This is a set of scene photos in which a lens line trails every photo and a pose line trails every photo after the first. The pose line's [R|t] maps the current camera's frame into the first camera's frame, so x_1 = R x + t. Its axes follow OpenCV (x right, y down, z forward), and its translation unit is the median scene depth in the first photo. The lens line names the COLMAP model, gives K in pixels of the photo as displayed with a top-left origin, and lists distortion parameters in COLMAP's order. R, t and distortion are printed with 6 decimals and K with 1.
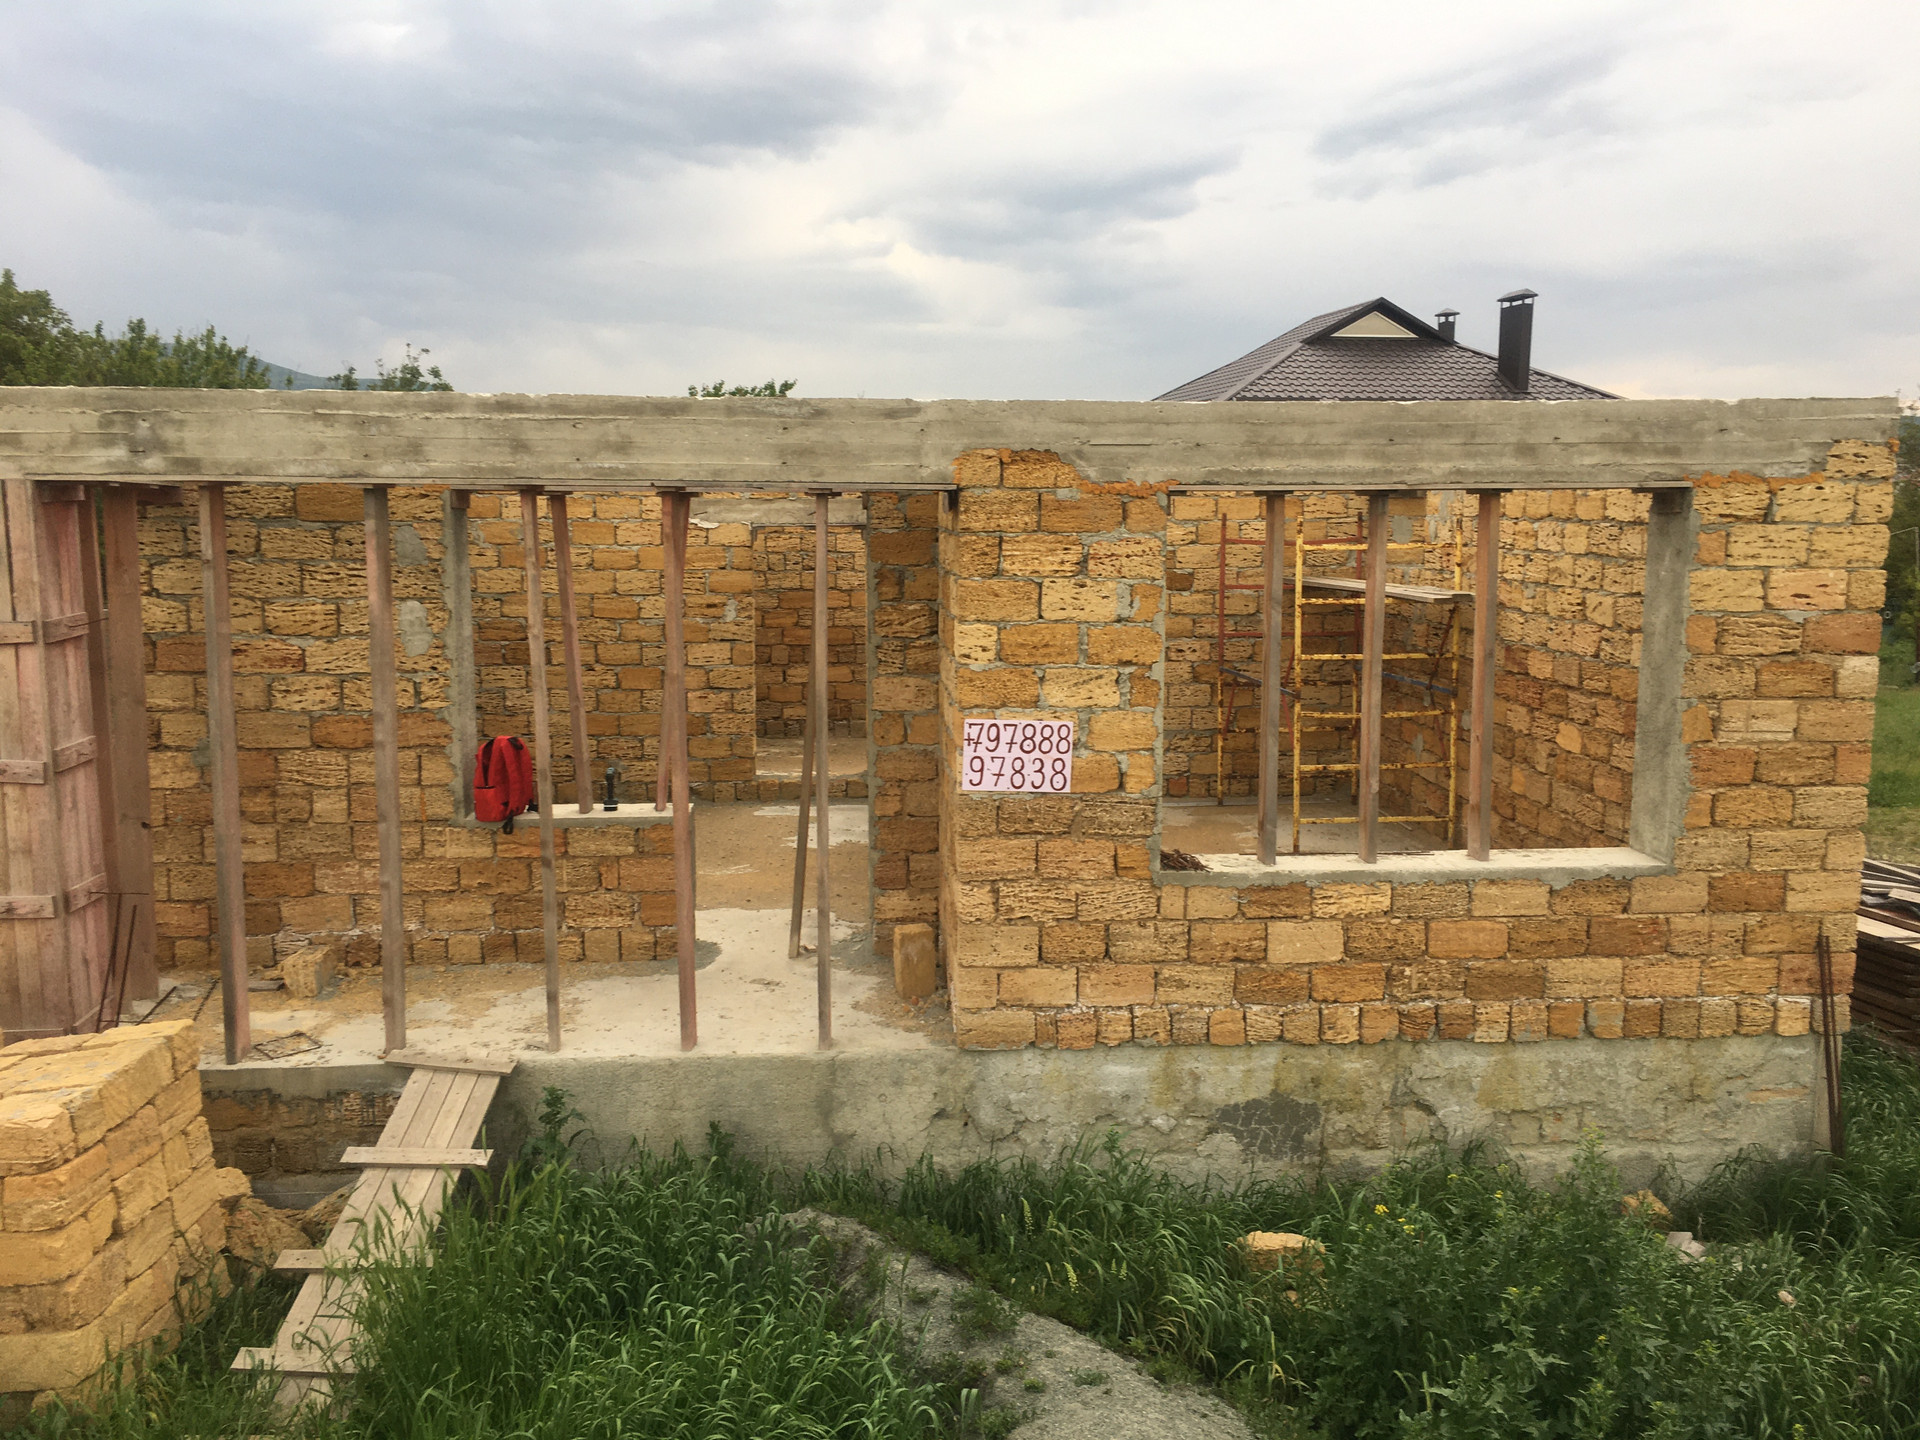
lens RADIAL K [[1642.1, 0, 955.1], [0, 1642.1, 729.5], [0, 0, 1]] dist [0.066275, -0.052501]
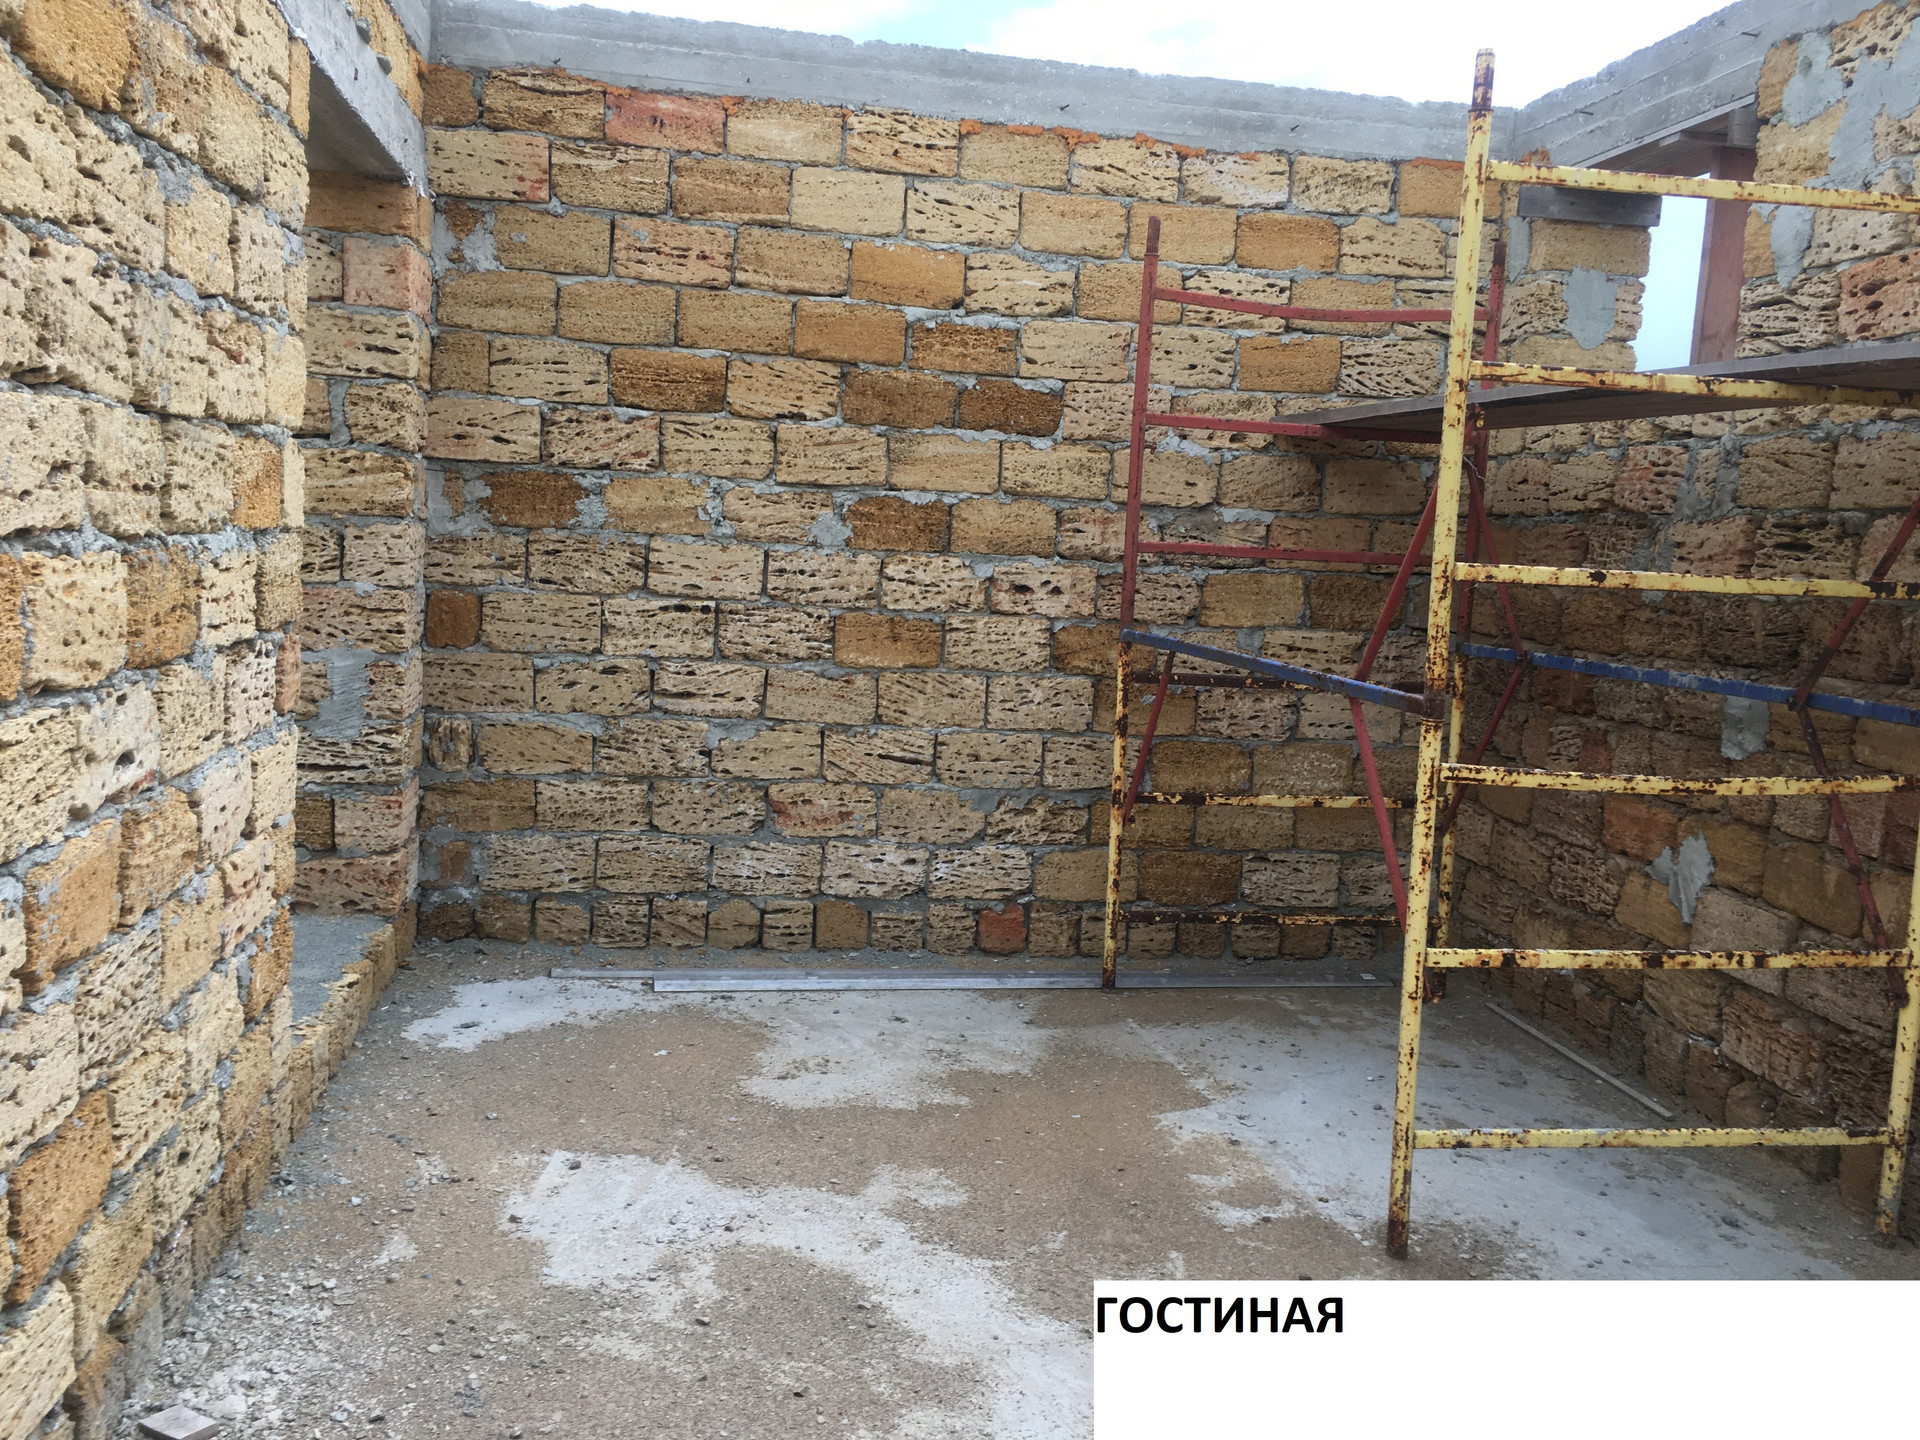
lens RADIAL K [[1642.1, 0, 969.2], [0, 1642.1, 720.4], [0, 0, 1]] dist [0.066275, -0.052501]
pose [[0.992362, 0.045026, 0.114853, 0.142758], [-0.042731, 0.998836, -0.022365, -0.012224], [-0.115726, 0.017286, 0.993131, 1.083178]]
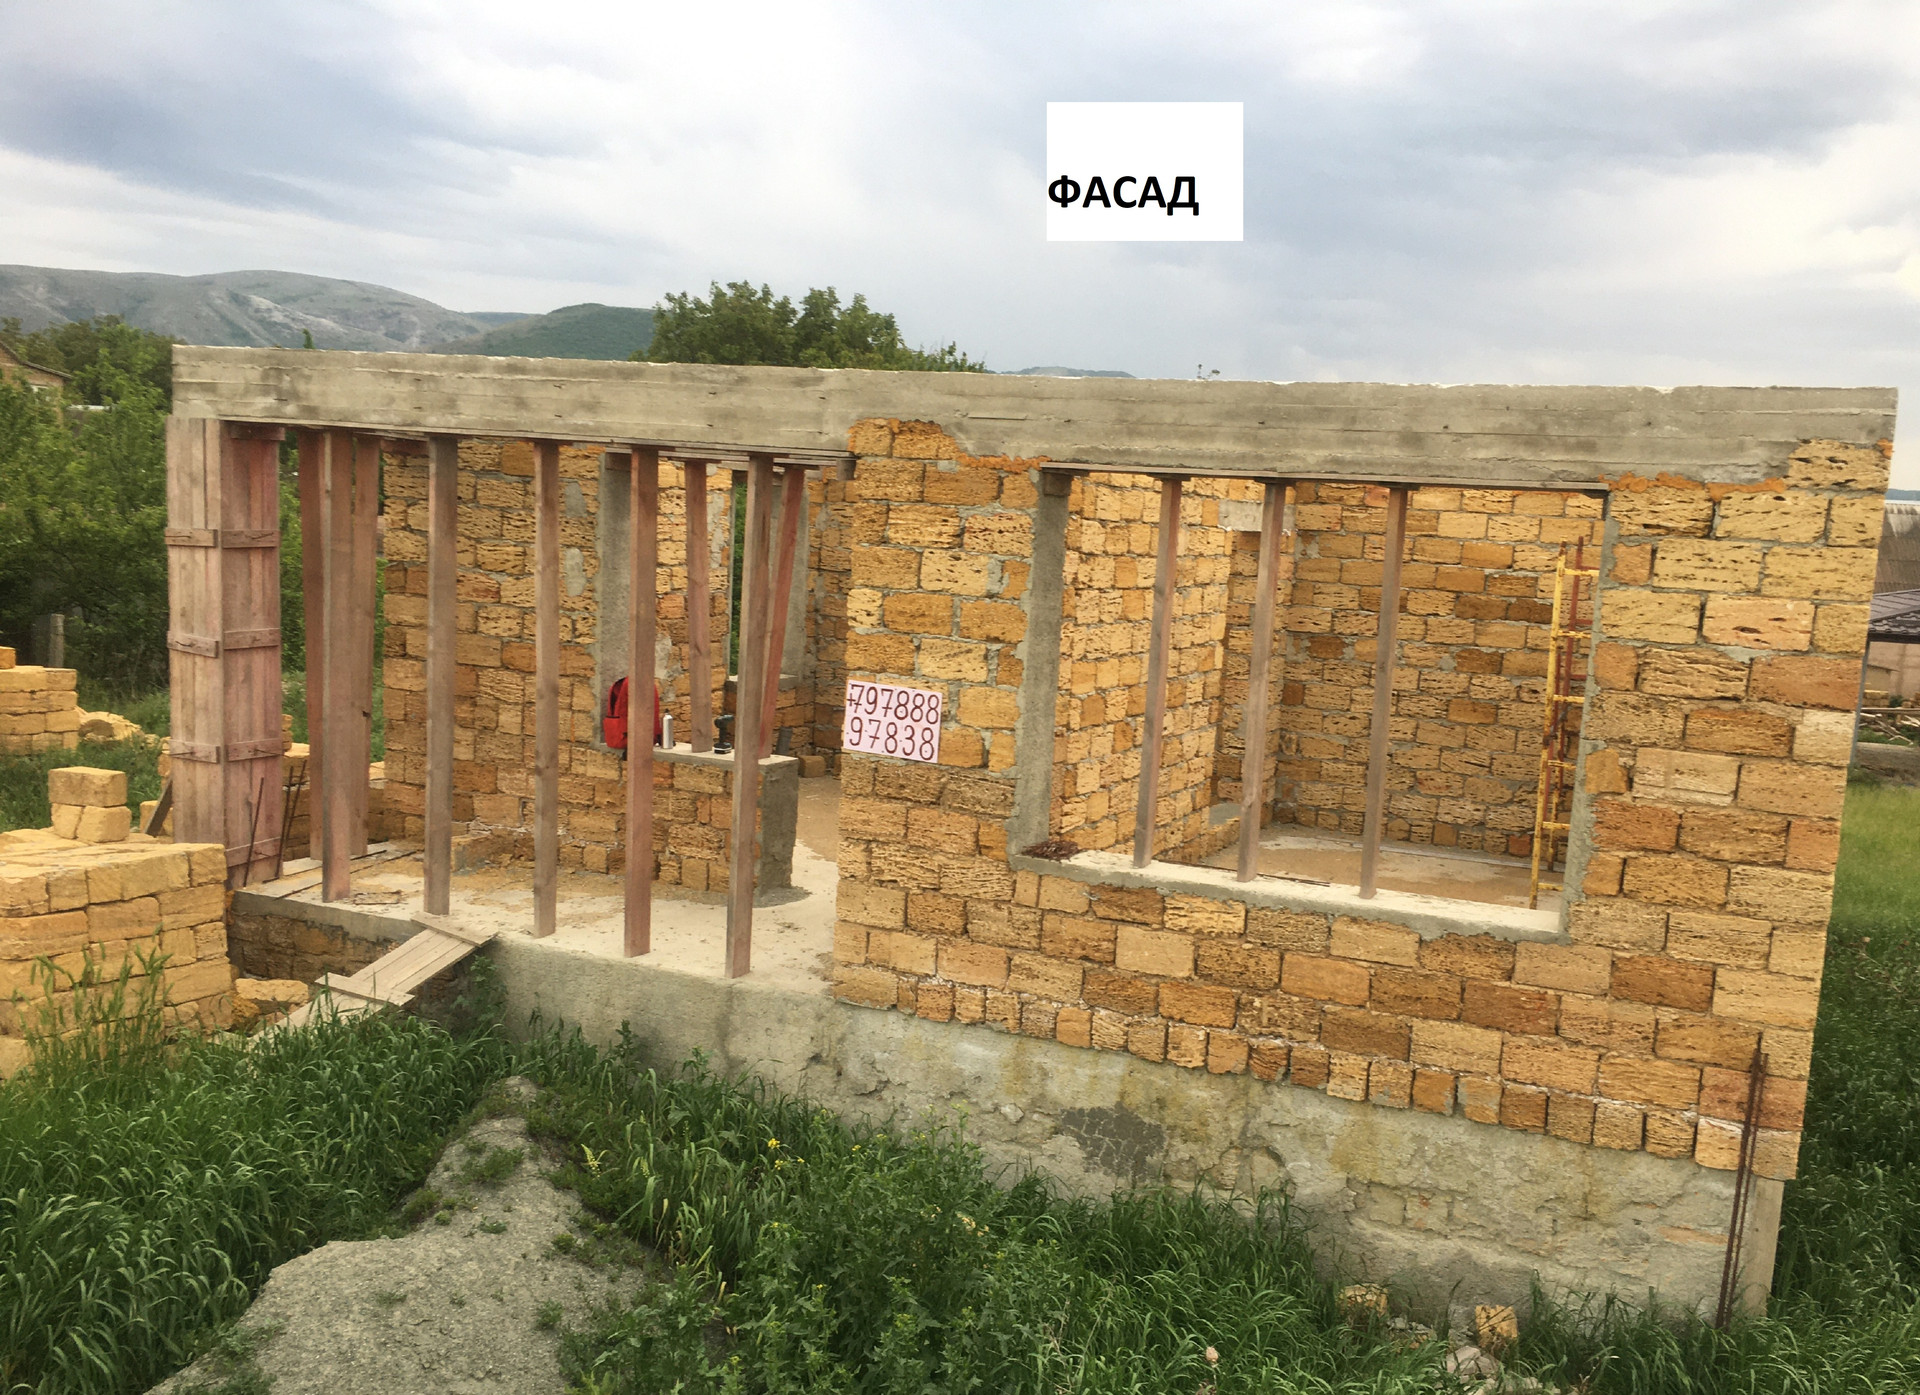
lens RADIAL K [[1743.3, 0, 1004.9], [0, 1743.3, 777.6], [0, 0, 1]] dist [0.054343, -0.001536]
pose [[0.882547, 0.120705, -0.454469, 0.567422], [-0.121706, 0.992194, 0.027179, 0.012302], [0.454202, 0.031325, 0.890348, 0.063017]]
